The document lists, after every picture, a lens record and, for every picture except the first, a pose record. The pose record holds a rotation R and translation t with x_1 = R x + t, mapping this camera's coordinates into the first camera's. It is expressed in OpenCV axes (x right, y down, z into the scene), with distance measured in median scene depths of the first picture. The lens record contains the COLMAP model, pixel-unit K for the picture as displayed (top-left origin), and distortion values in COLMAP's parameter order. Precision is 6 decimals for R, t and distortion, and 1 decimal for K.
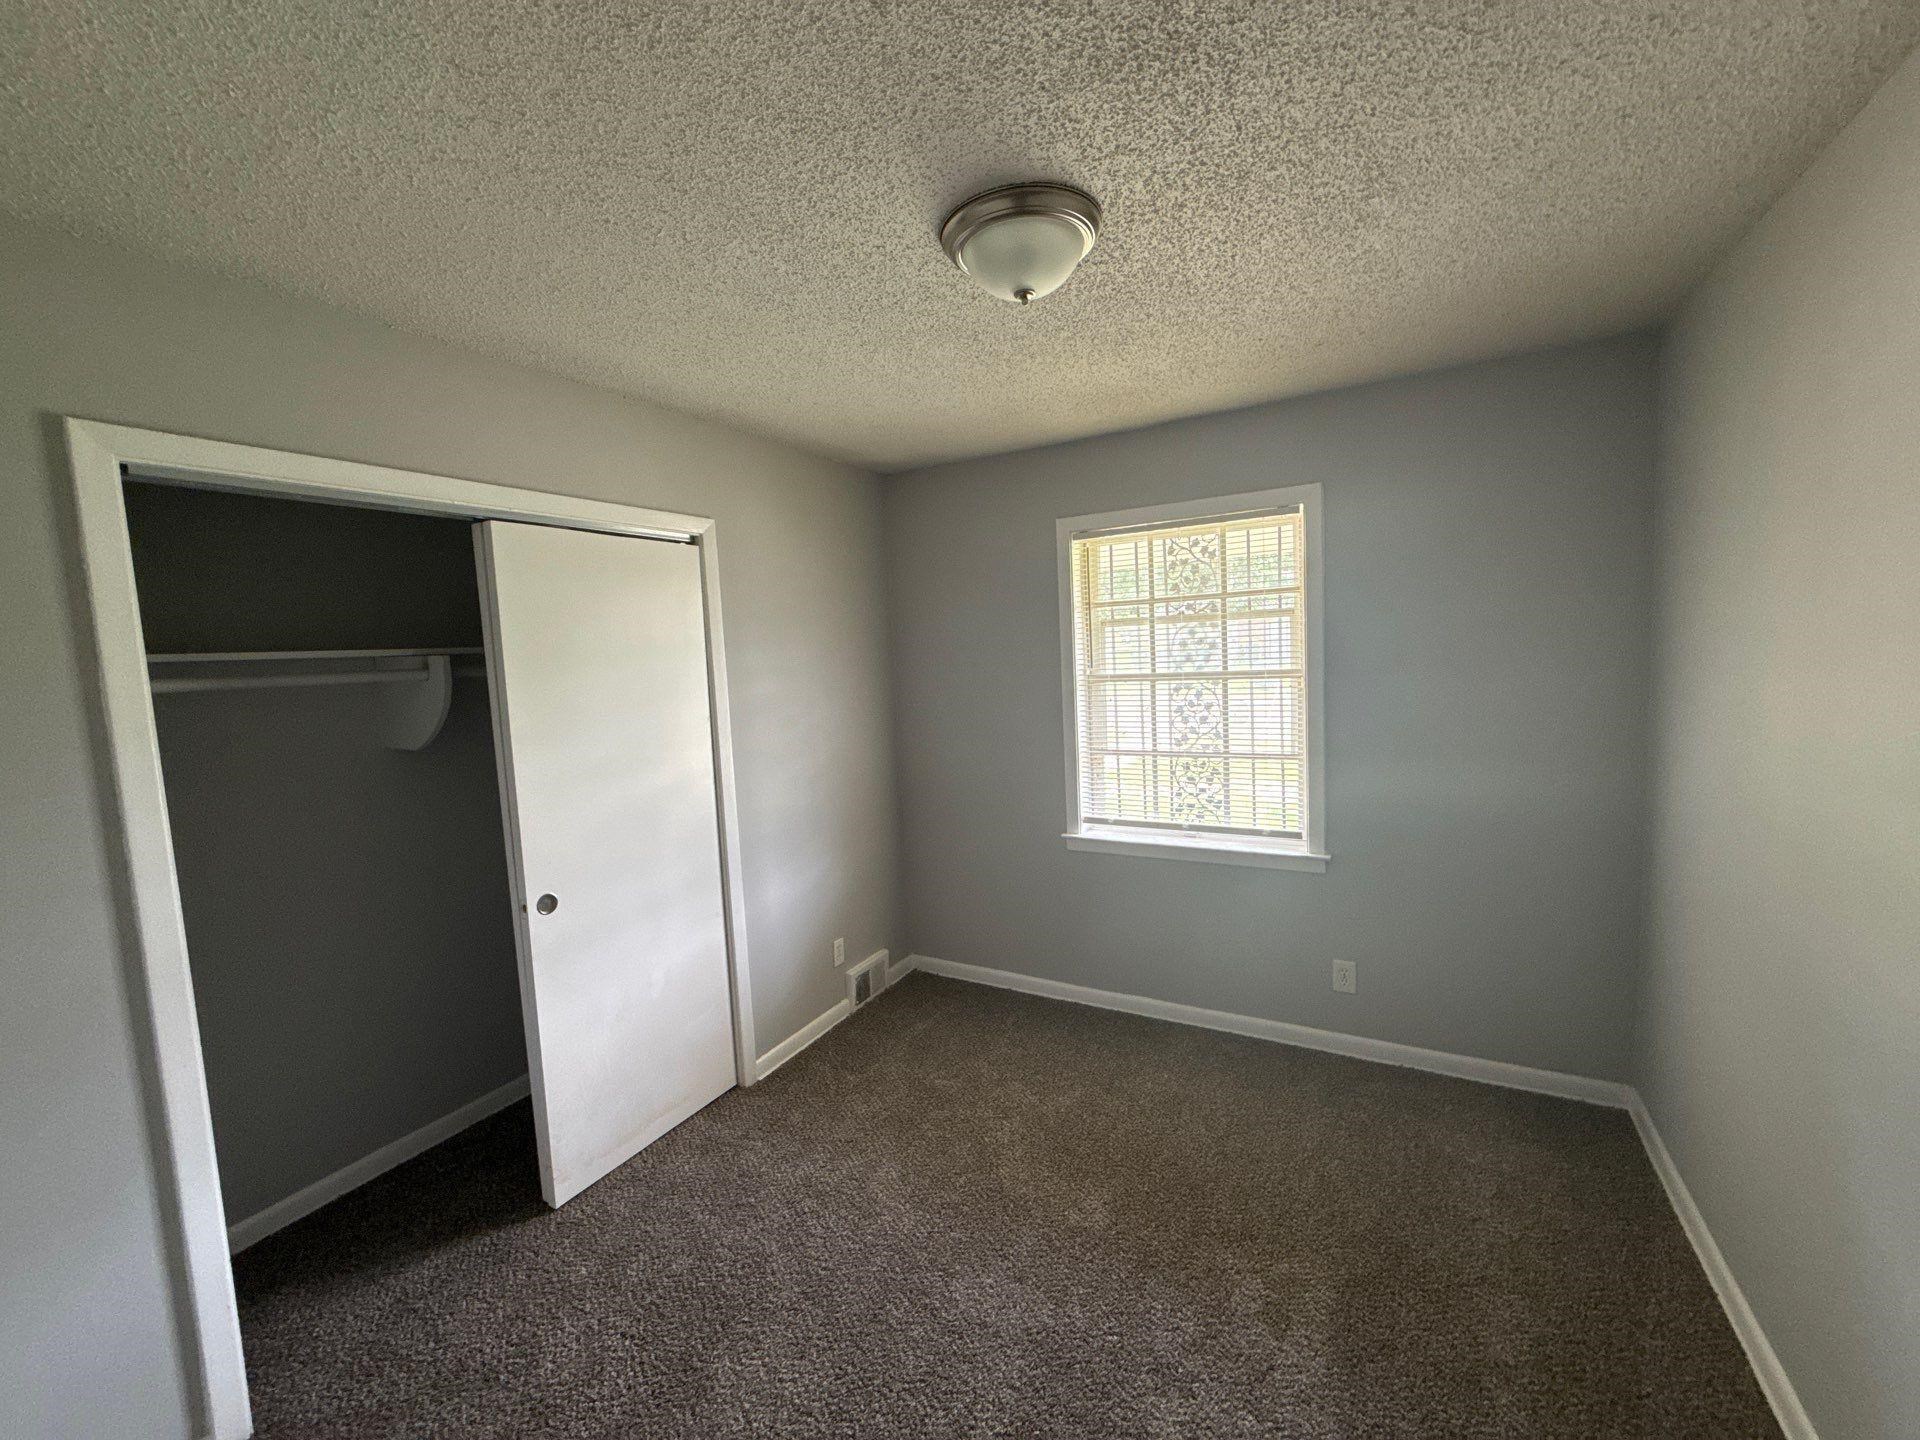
lens RADIAL K [[779.4, 0, 932.6], [0, 779.4, 718.4], [0, 0, 1]] dist [-0.000314, -0.000043]
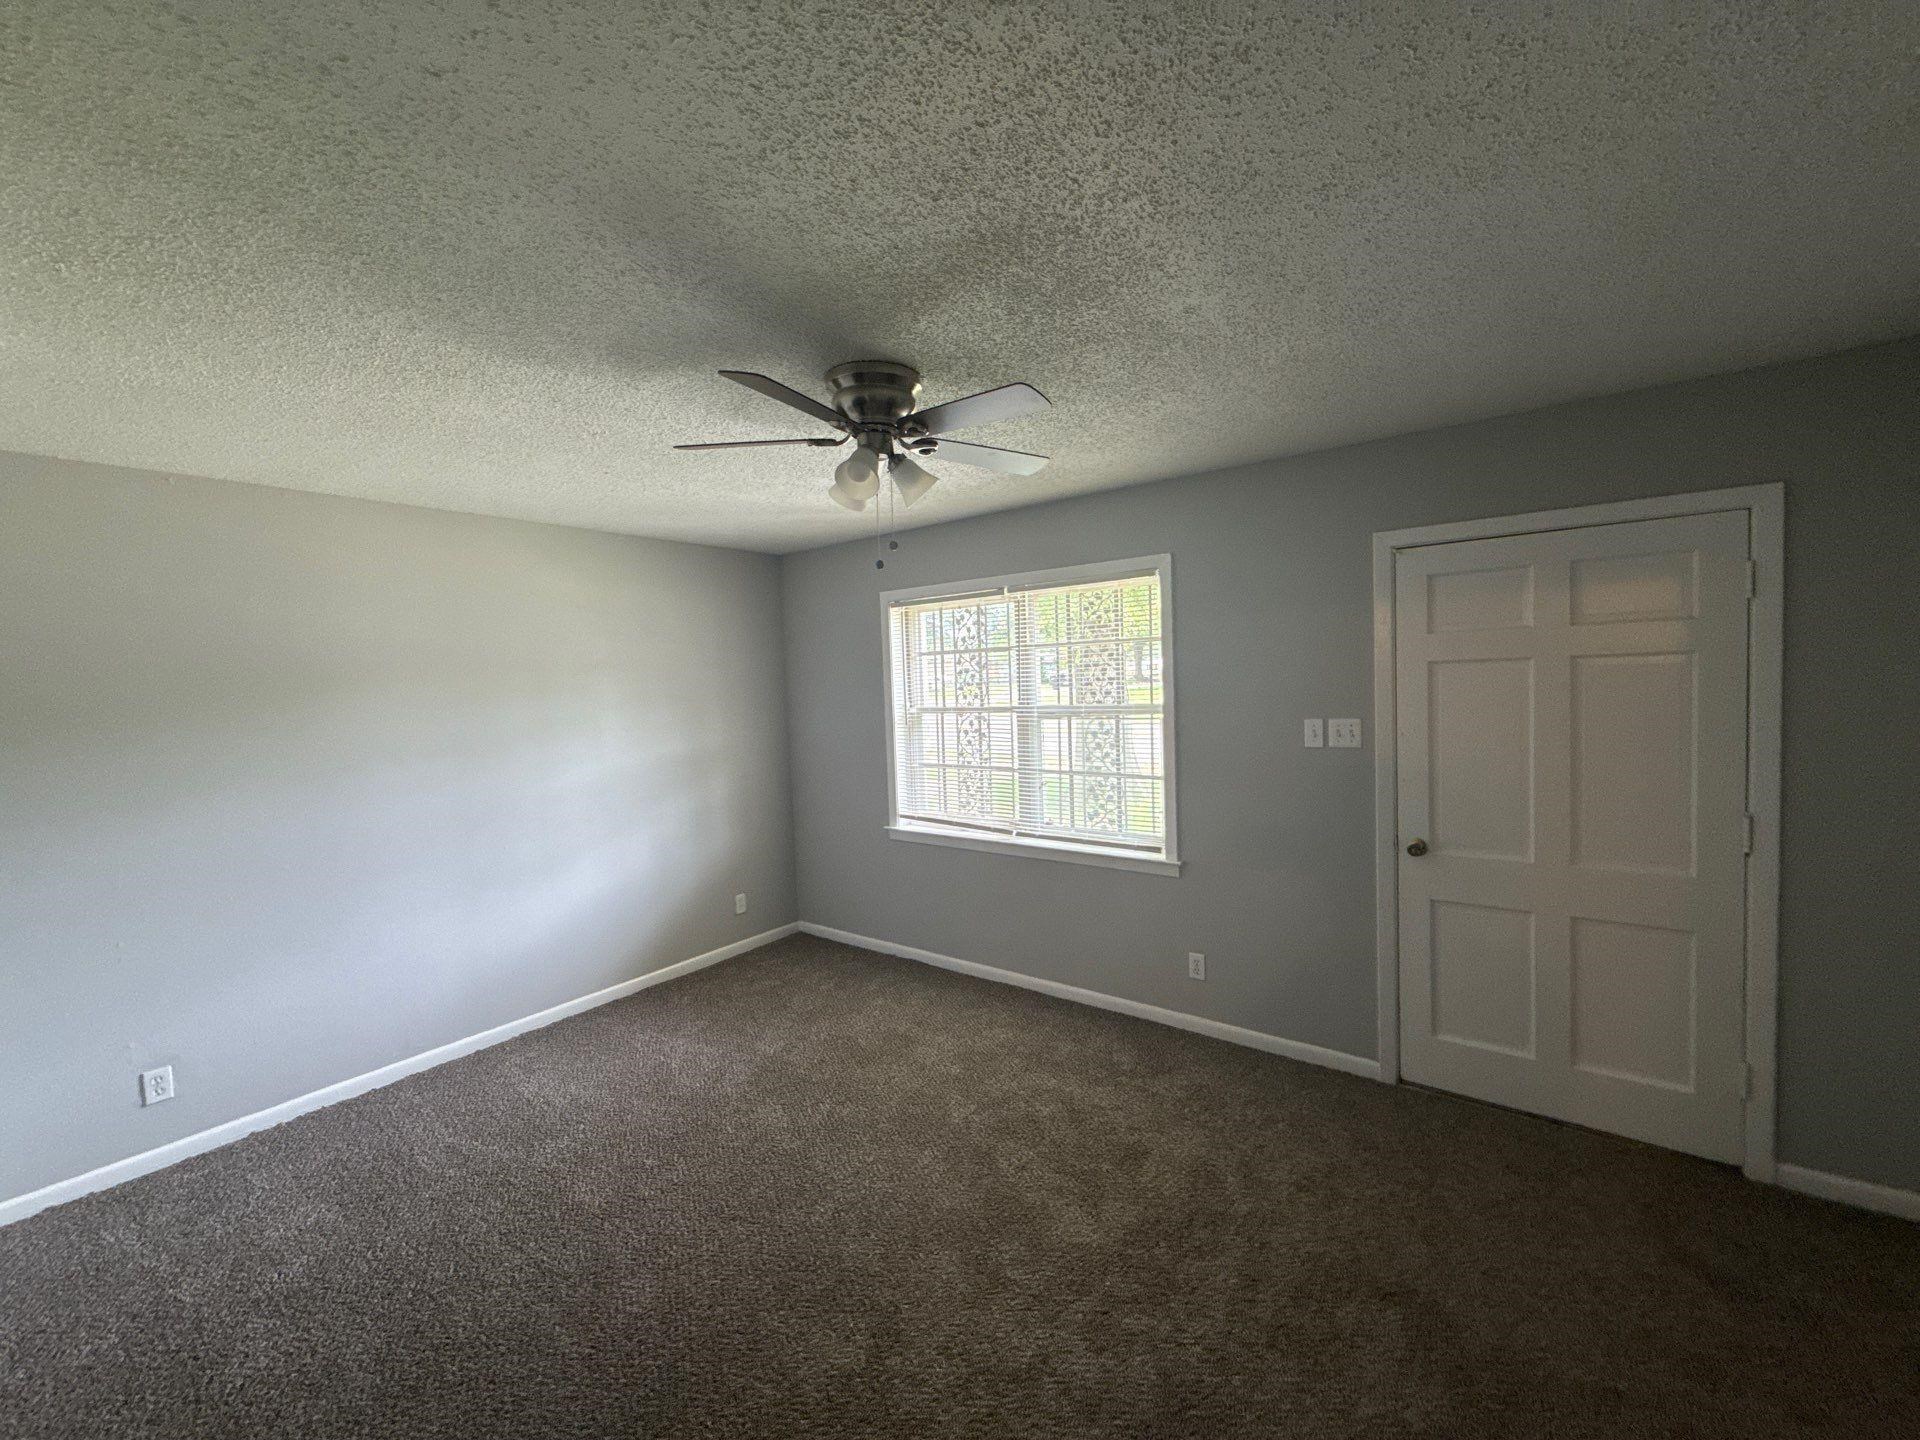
lens RADIAL K [[750.6, 0, 959.9], [0, 750.6, 713.9], [0, 0, 1]] dist [-0.000055, -0.000016]
pose [[0.992893, 0.019406, -0.117418, 0.387544], [-0.023833, 0.999053, -0.036415, 0.000292], [0.116600, 0.038954, 0.992415, -0.232842]]
